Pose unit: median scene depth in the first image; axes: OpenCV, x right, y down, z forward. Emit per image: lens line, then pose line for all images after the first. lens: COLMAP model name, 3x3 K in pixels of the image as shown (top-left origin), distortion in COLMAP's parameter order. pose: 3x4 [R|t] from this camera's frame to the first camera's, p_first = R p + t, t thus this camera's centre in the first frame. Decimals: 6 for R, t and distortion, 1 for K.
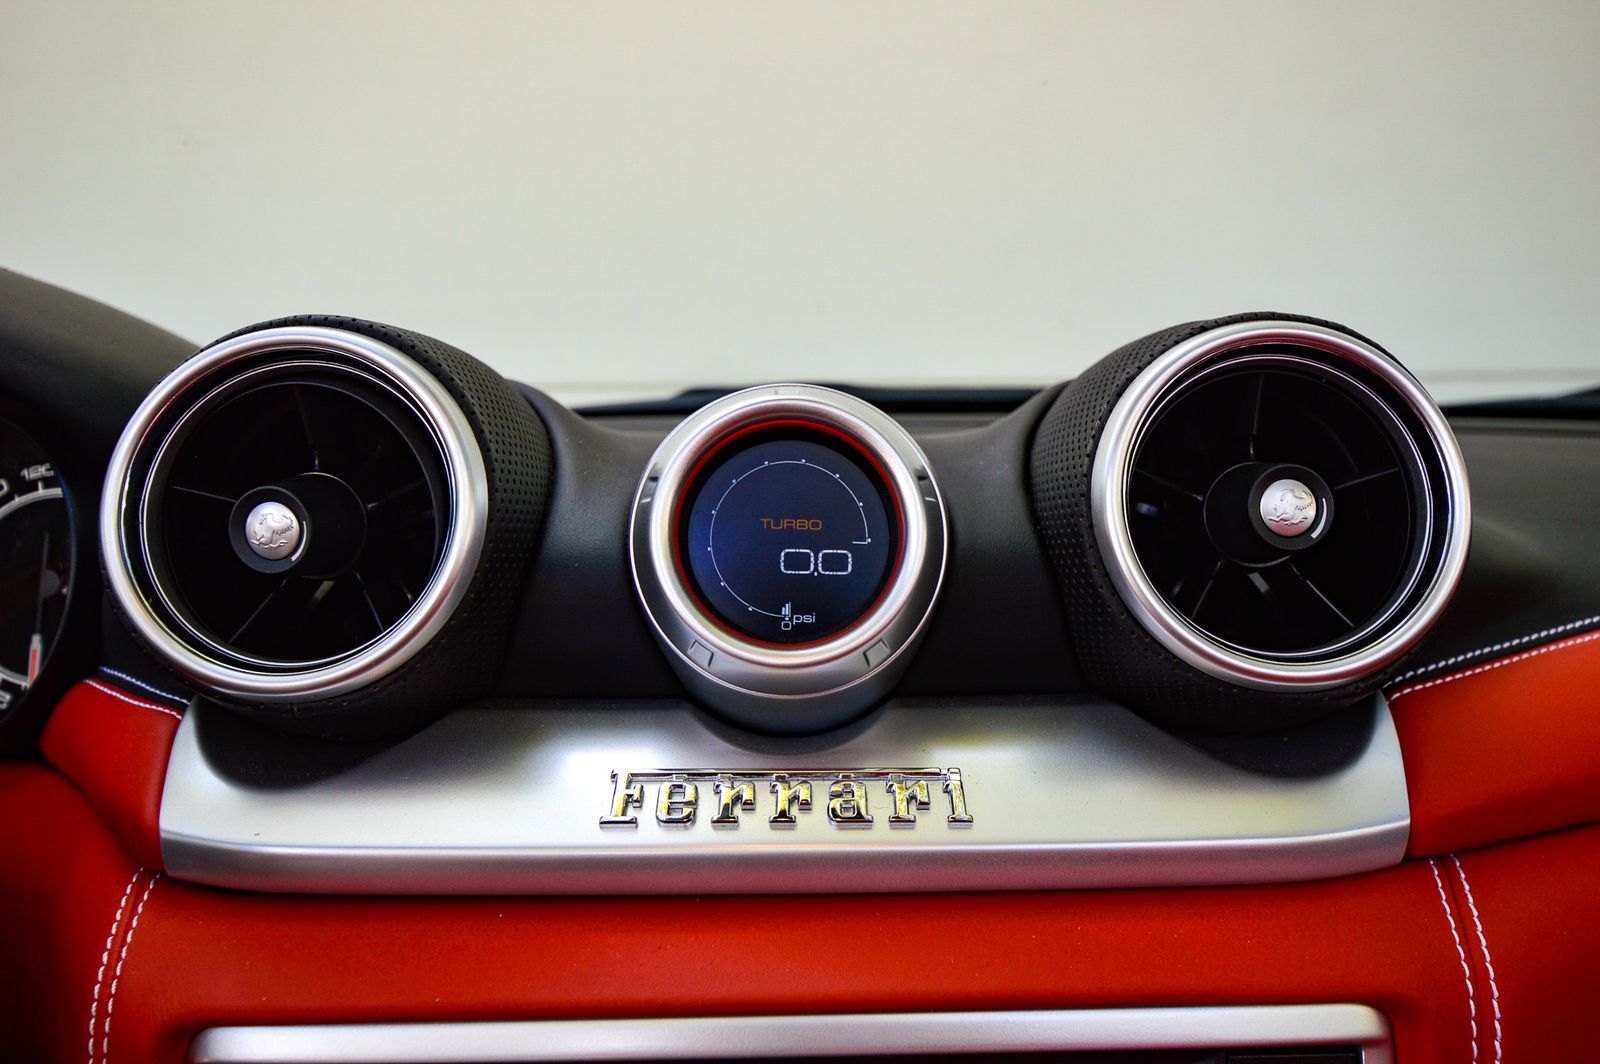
lens RADIAL K [[1215.3, 0, 813.2], [0, 1215.3, 526.4], [0, 0, 1]] dist [0.002725, 0.007885]
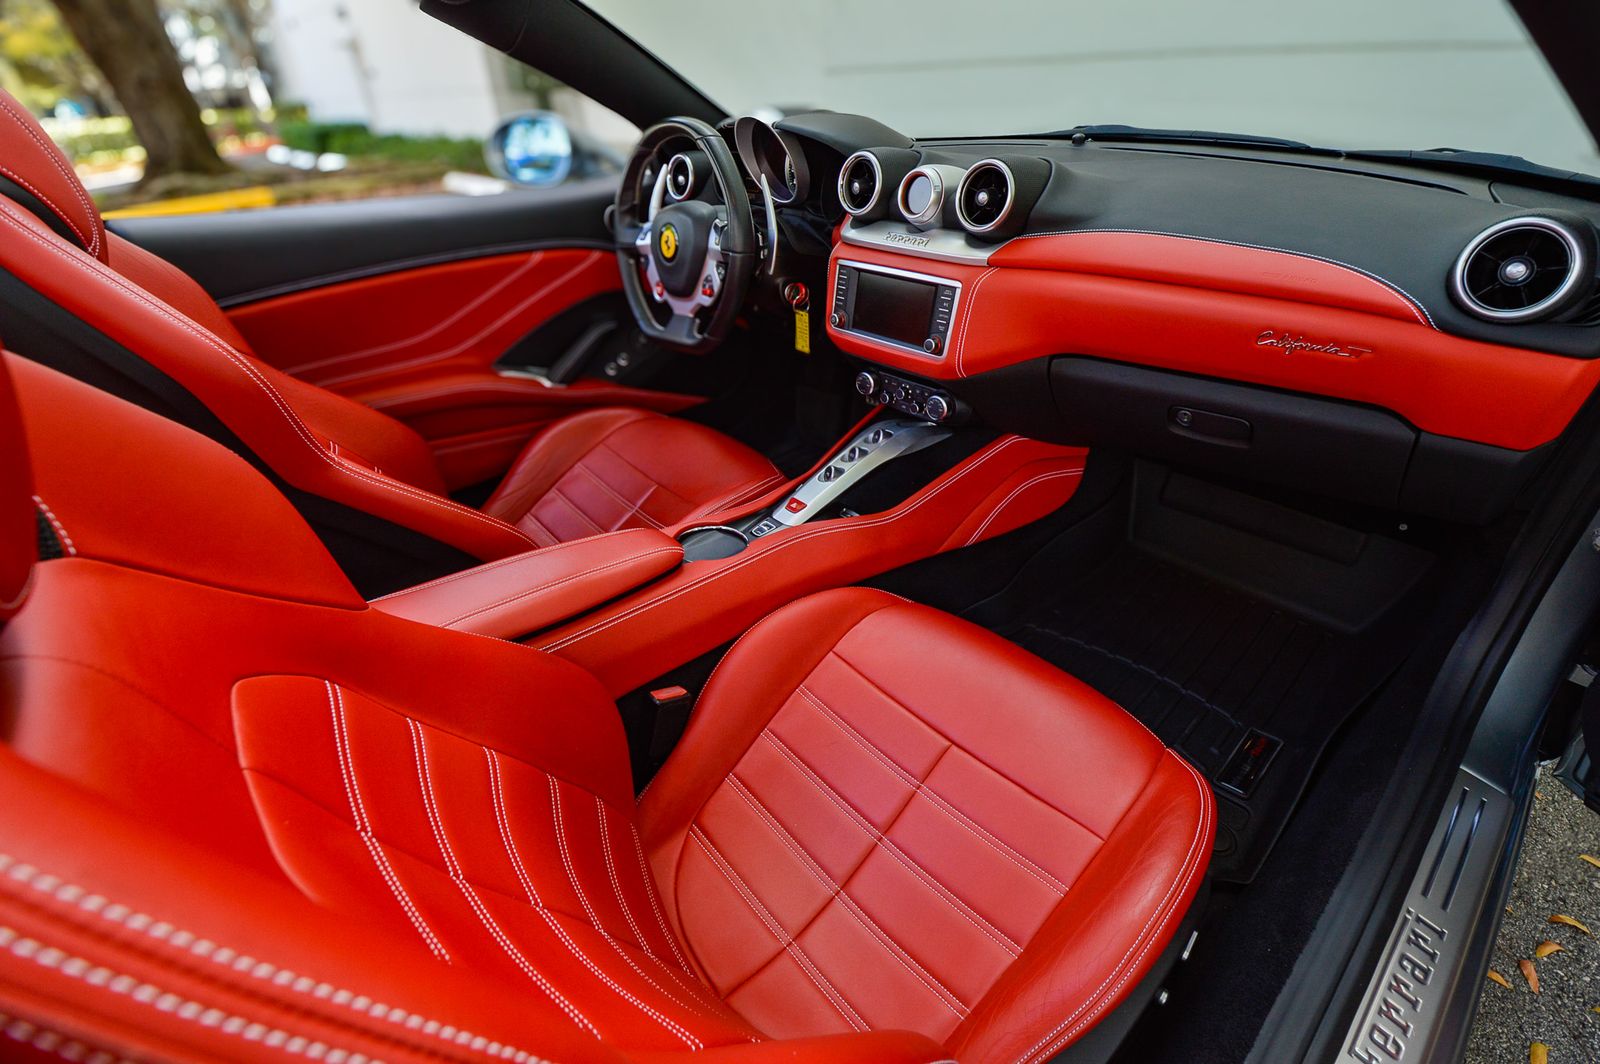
lens RADIAL K [[703.2, 0, 814.0], [0, 703.2, 544.8], [0, 0, 1]] dist [-0.003148, -0.012221]
pose [[0.667837, 0.403720, -0.625303, 2.508644], [-0.029507, 0.853814, 0.519741, -0.306143], [0.743723, -0.328652, 0.582121, -1.987084]]
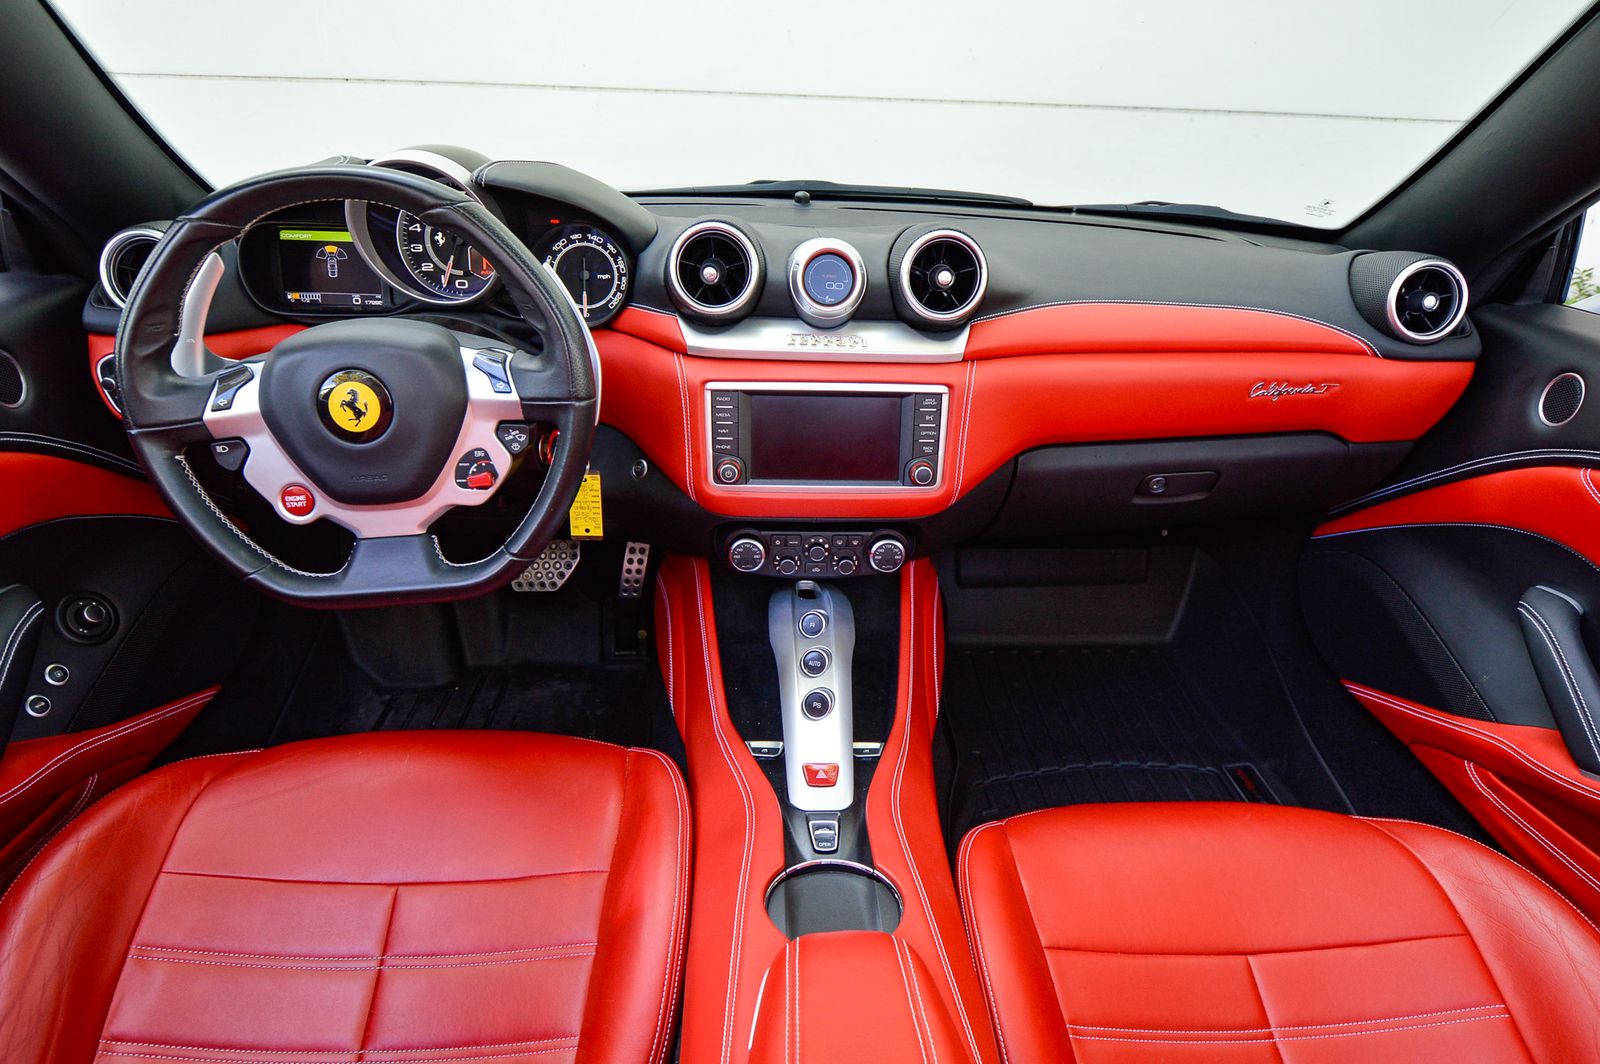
lens RADIAL K [[910.0, 0, 812.0], [0, 910.0, 535.8], [0, 0, 1]] dist [0.002762, -0.014229]
pose [[0.997868, 0.022996, 0.061087, -0.249199], [-0.043077, 0.935146, 0.351635, -0.266301], [-0.049039, -0.353517, 0.934142, -2.246126]]
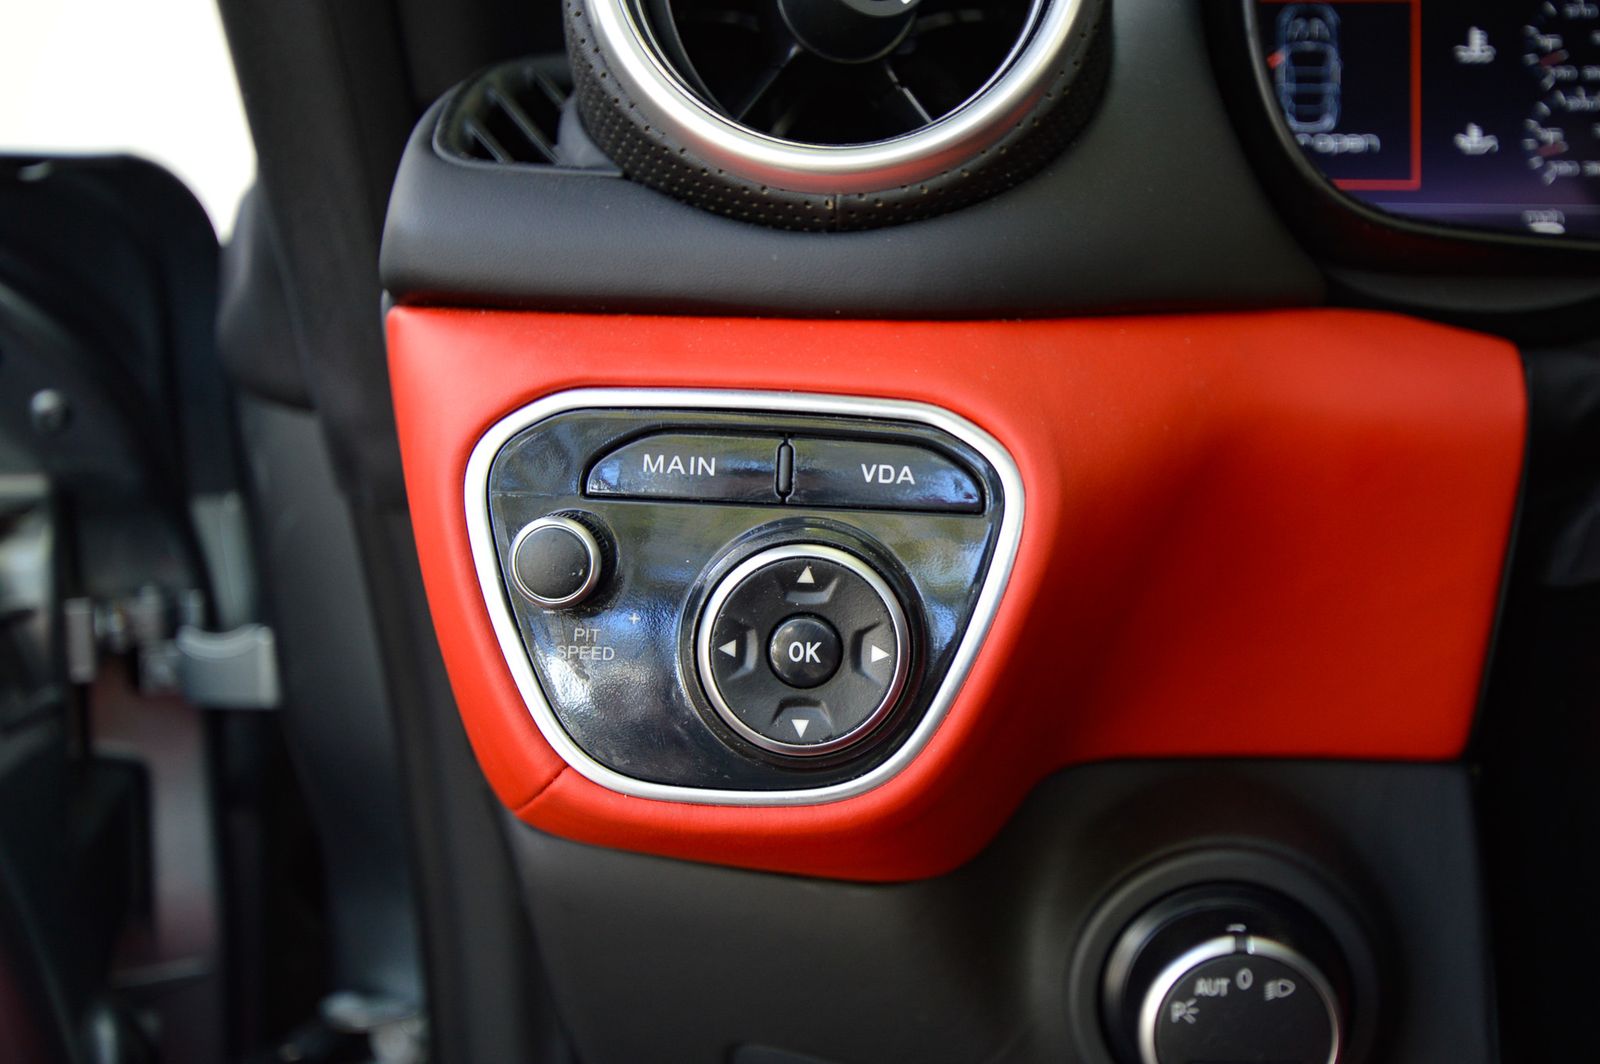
lens RADIAL K [[1454.6, 0, 812.2], [0, 1454.6, 538.5], [0, 0, 1]] dist [0.018492, 0.000000]
pose [[0.995708, 0.038528, -0.084154, -2.287816], [-0.034639, 0.998285, 0.047193, 0.399748], [0.085828, -0.044075, 0.995335, 0.242675]]
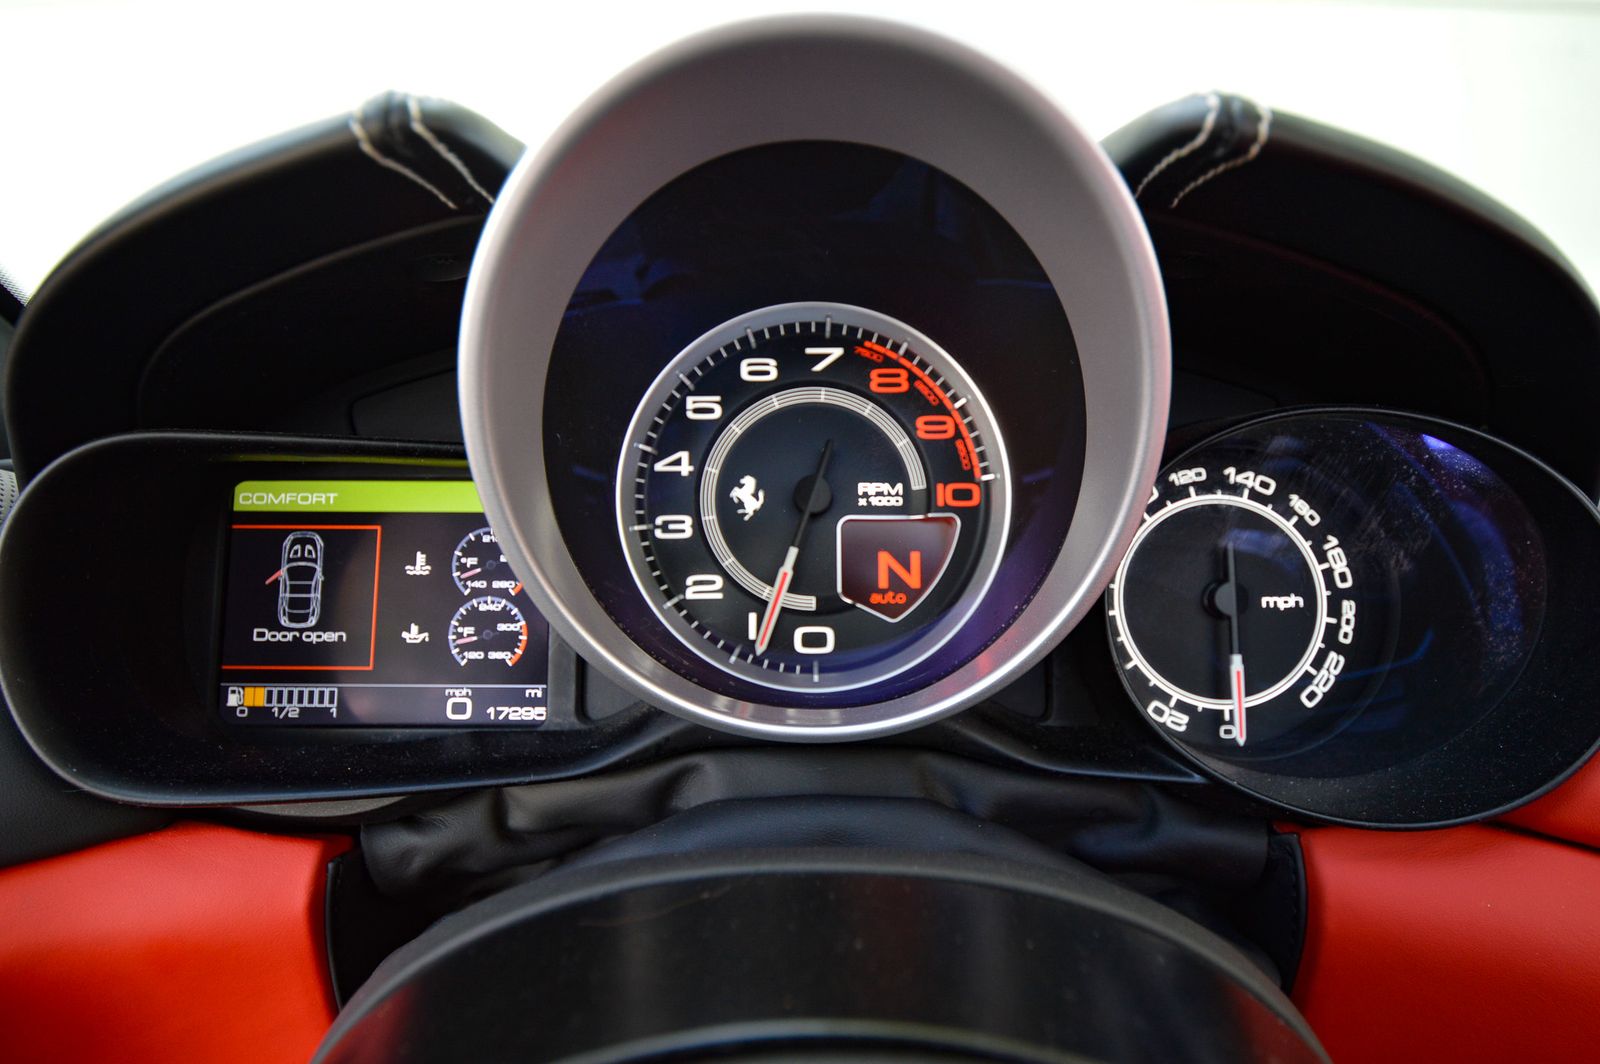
lens RADIAL K [[910.0, 0, 809.5], [0, 910.0, 525.3], [0, 0, 1]] dist [0.002762, -0.014229]
pose [[0.999914, 0.011252, -0.006791, -1.422998], [-0.011038, 0.999467, 0.030713, -0.039873], [0.007133, -0.030635, 0.999505, 0.458877]]
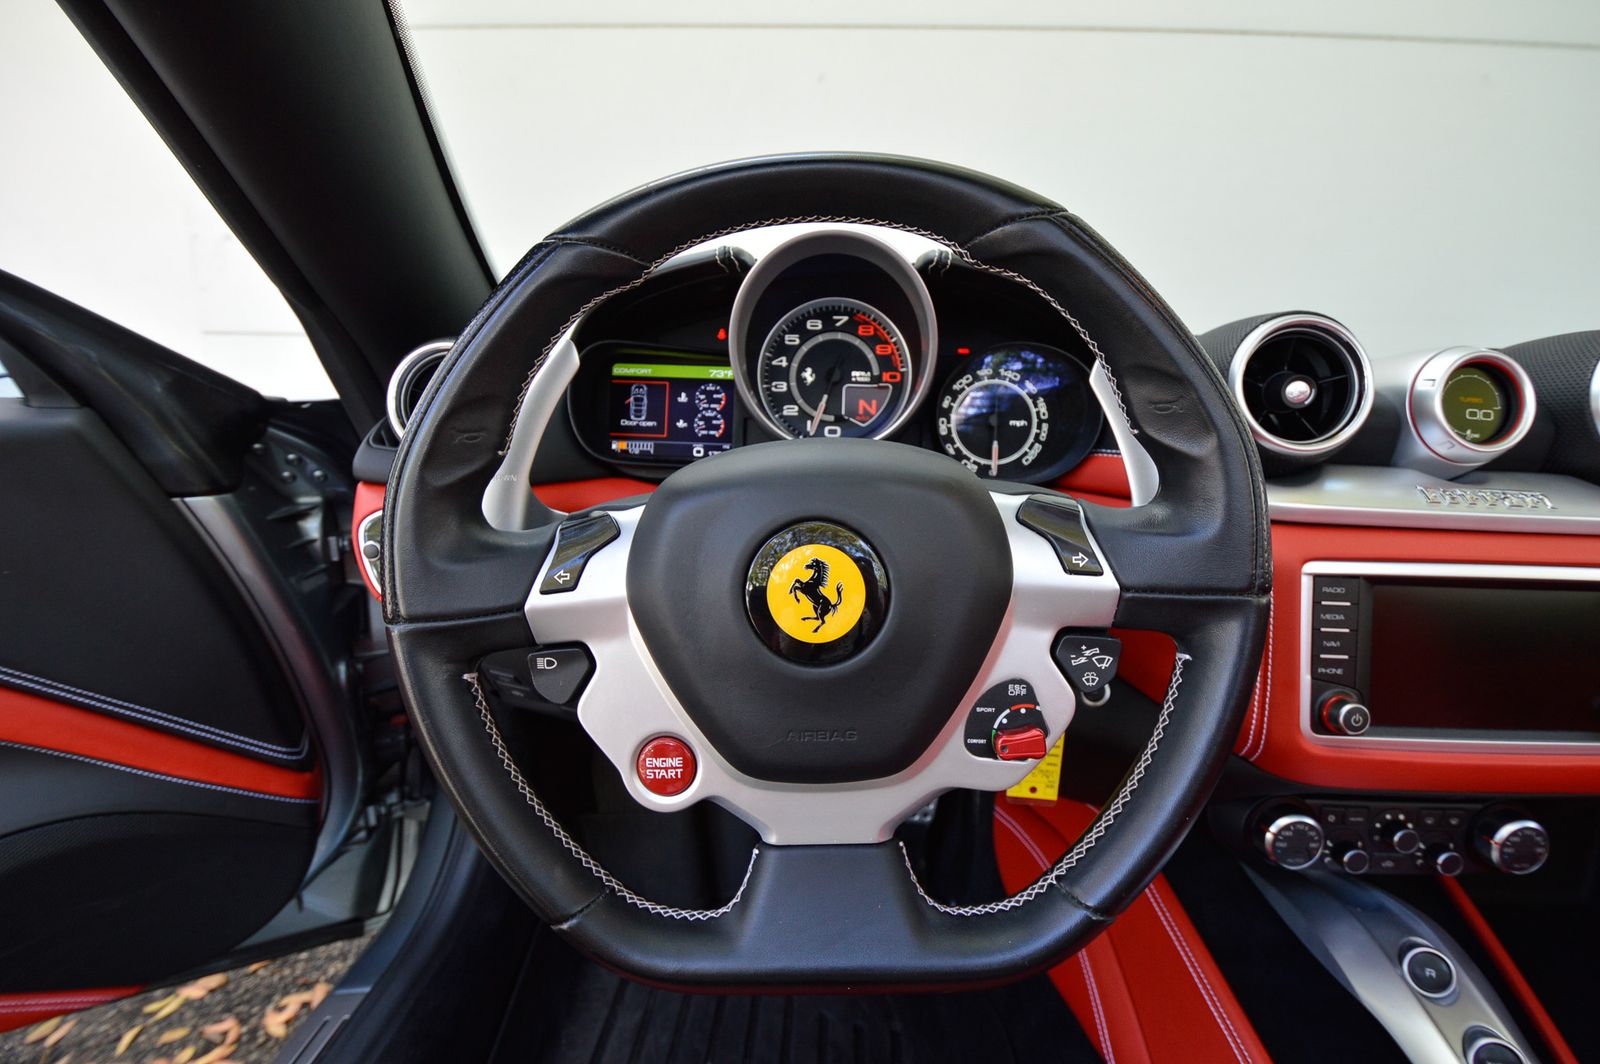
lens RADIAL K [[703.2, 0, 810.9], [0, 703.2, 527.9], [0, 0, 1]] dist [-0.003148, -0.012221]
pose [[0.997660, 0.047165, -0.049503, -1.370381], [-0.040312, 0.990521, 0.131315, 0.134602], [0.055227, -0.129013, 0.990104, -0.608169]]
